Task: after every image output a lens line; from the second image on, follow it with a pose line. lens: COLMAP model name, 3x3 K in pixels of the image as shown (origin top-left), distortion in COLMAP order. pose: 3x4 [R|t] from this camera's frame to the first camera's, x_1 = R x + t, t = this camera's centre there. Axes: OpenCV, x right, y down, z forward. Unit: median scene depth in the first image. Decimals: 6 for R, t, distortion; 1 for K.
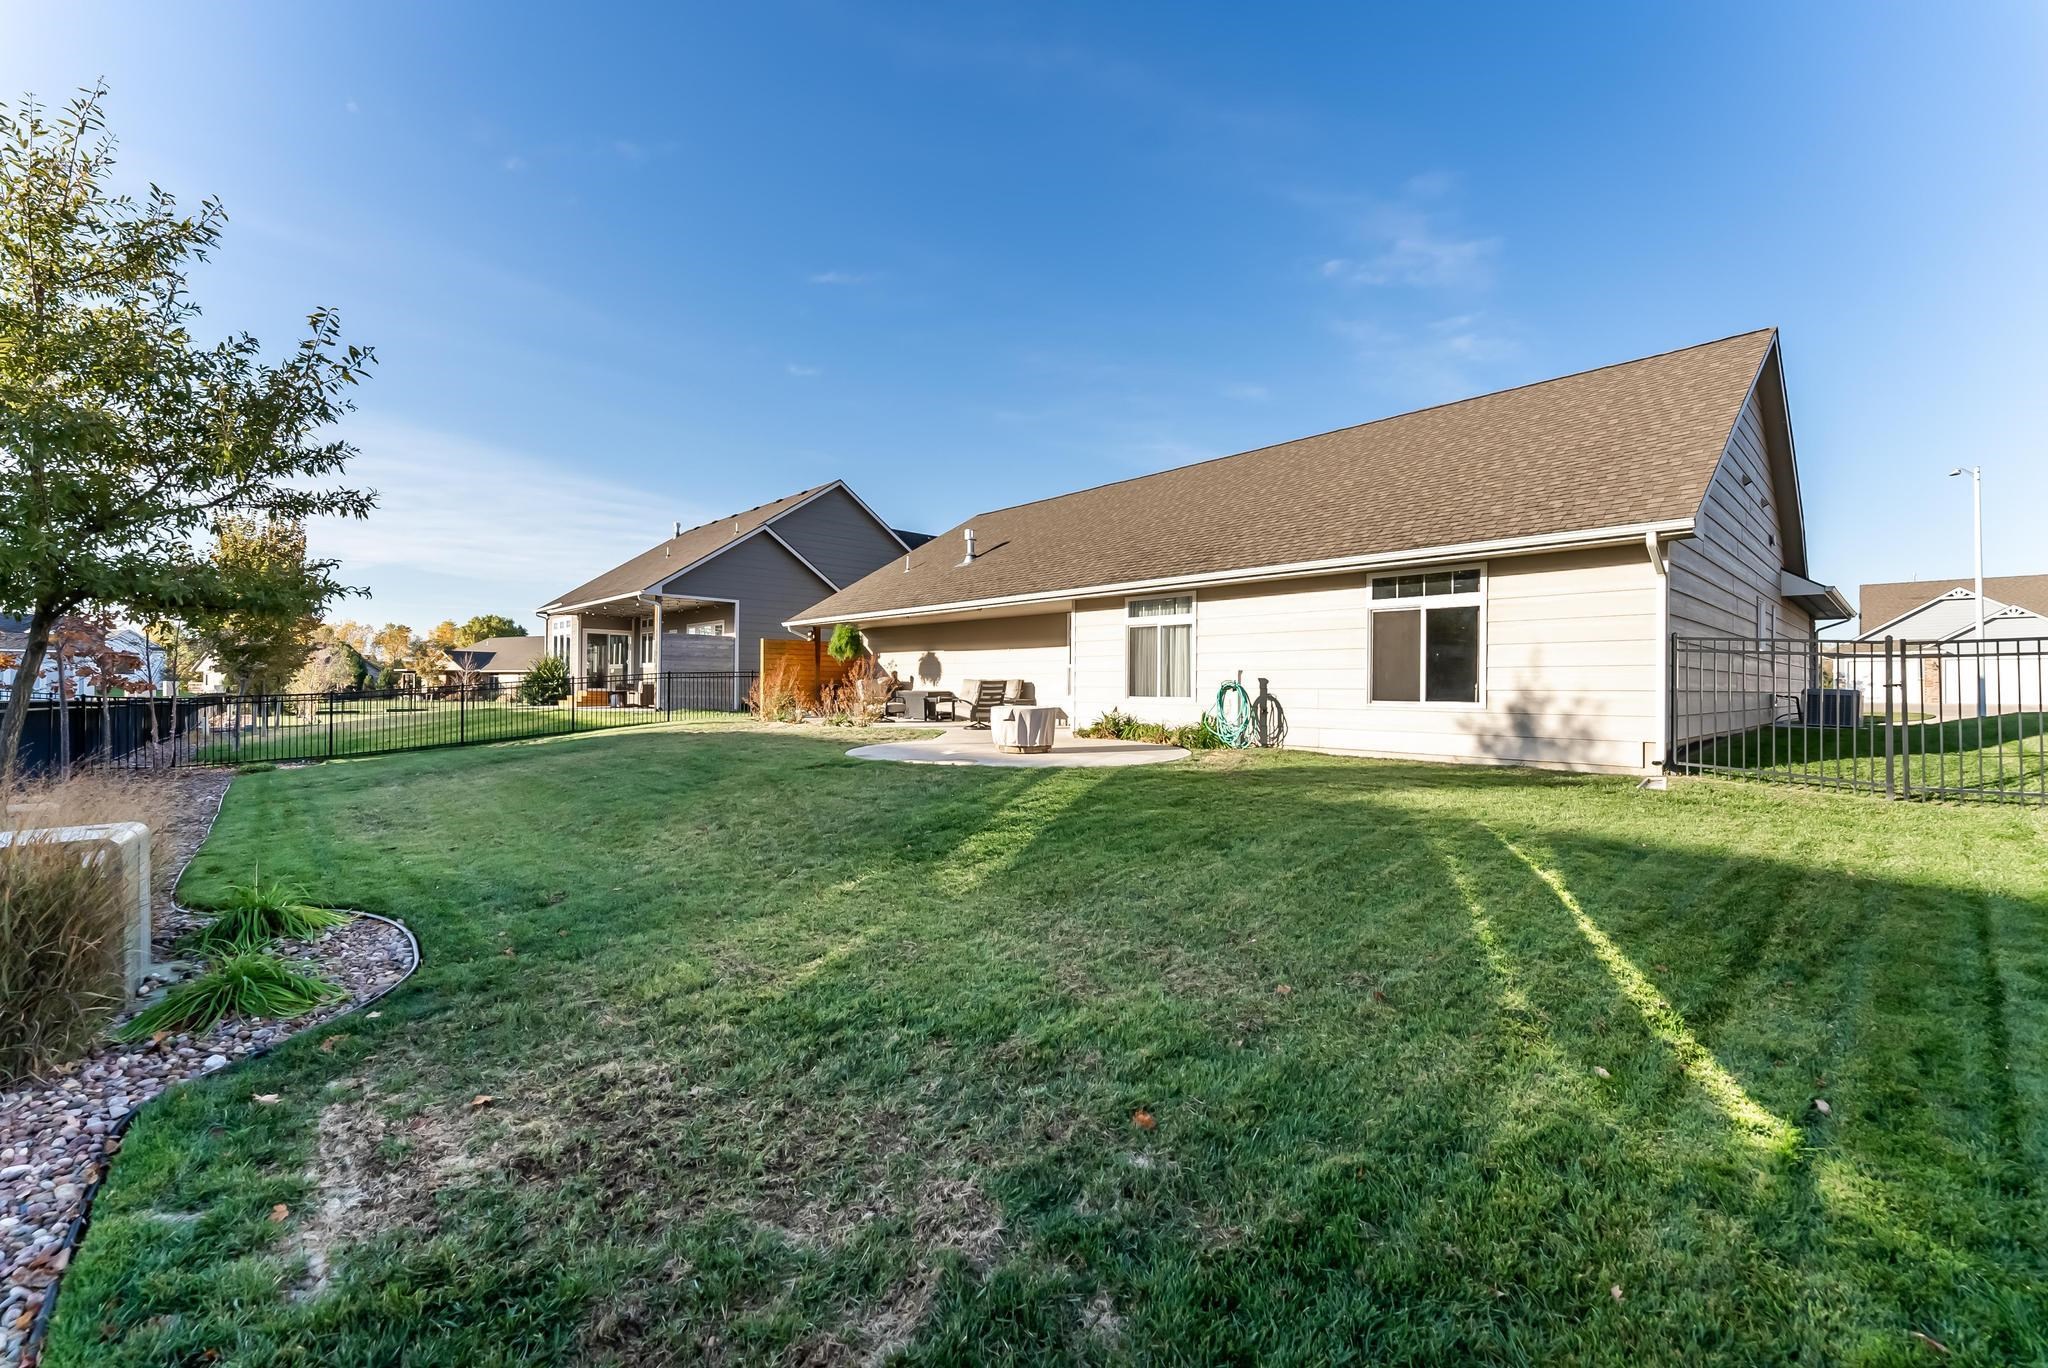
lens RADIAL K [[830.2, 0, 1003.3], [0, 830.2, 688.4], [0, 0, 1]] dist [-0.000534, 0.000164]
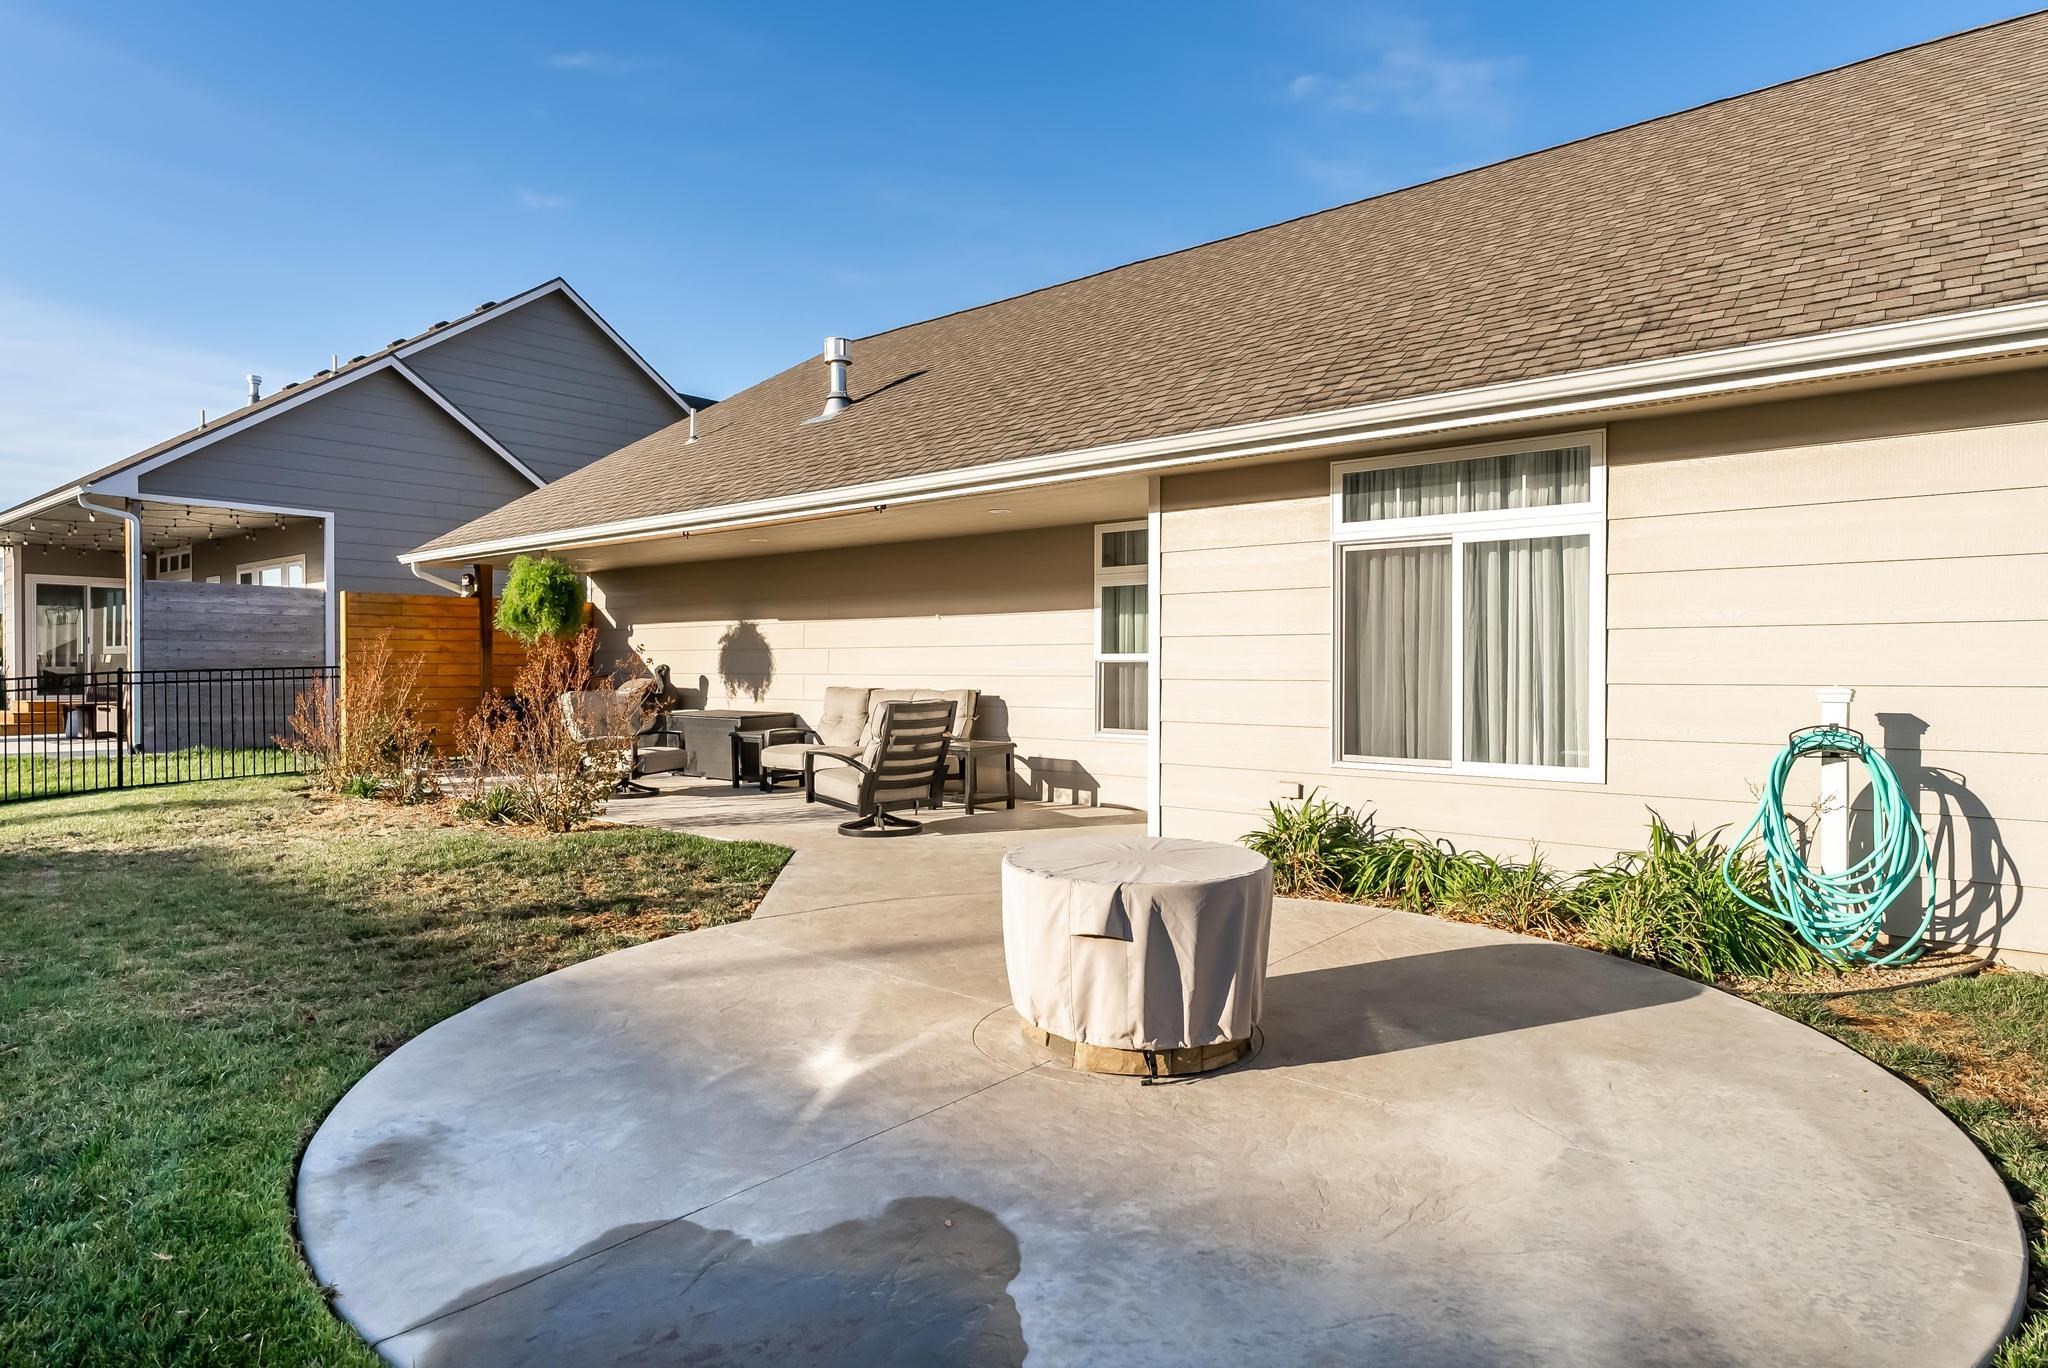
lens RADIAL K [[1184.0, 0, 1009.1], [0, 1184.0, 680.2], [0, 0, 1]] dist [0.004879, 0.000180]
pose [[0.991499, -0.010597, 0.129681, -0.041622], [0.009263, 0.999898, 0.010885, -0.024318], [-0.129783, -0.009591, 0.991496, 0.479190]]
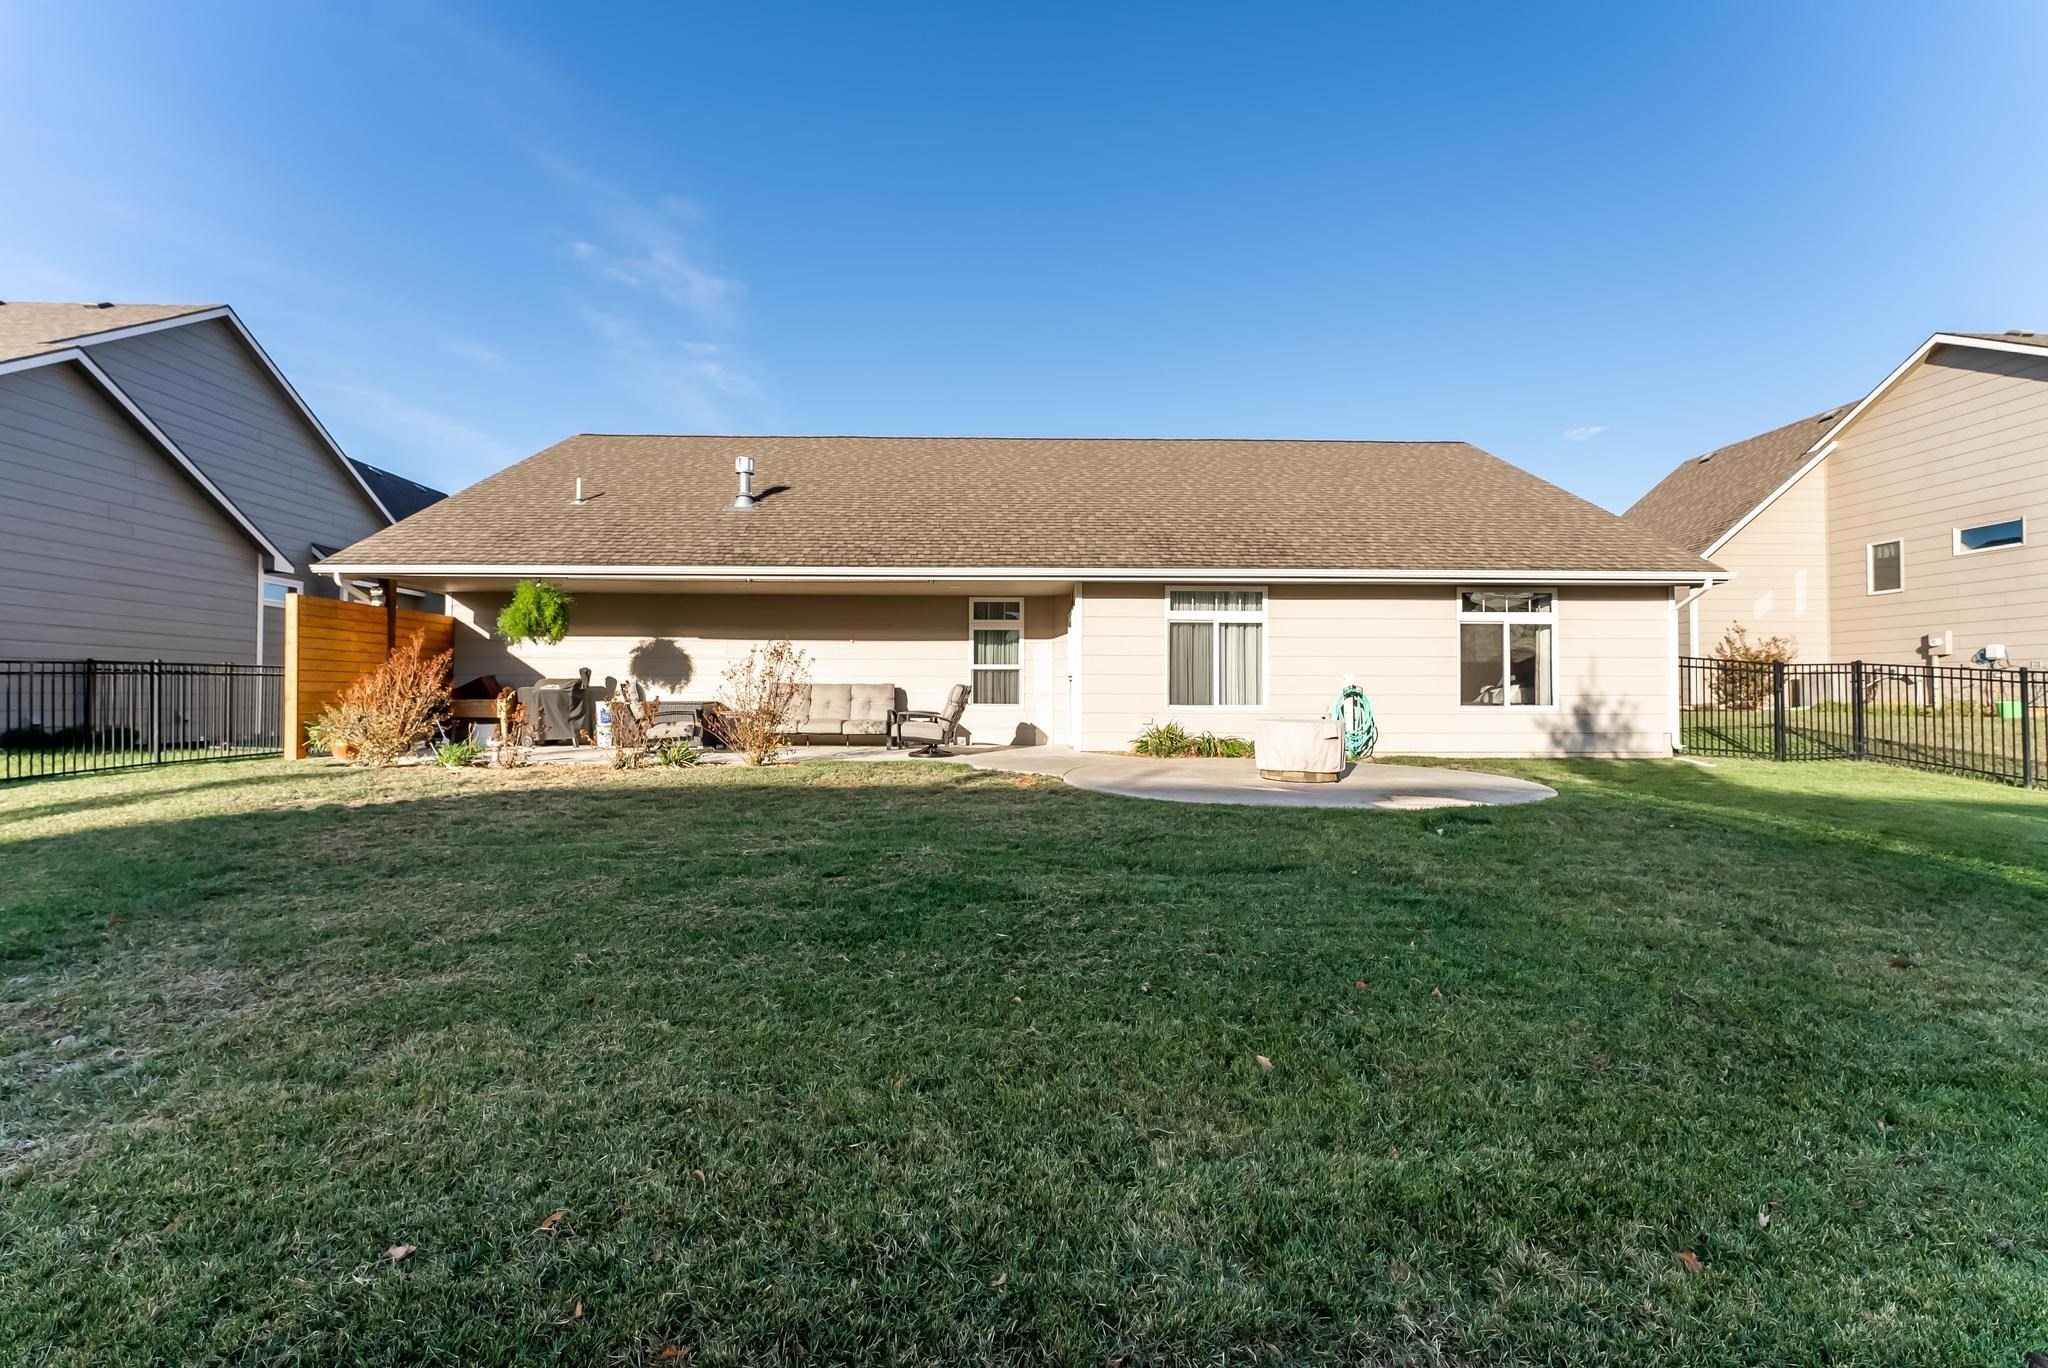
lens RADIAL K [[830.2, 0, 1033.3], [0, 830.2, 672.5], [0, 0, 1]] dist [-0.000534, 0.000164]
pose [[0.640224, 0.012423, 0.768088, -0.511003], [0.004440, 0.999793, -0.019872, -0.006064], [-0.768175, 0.016133, 0.640036, 0.509015]]
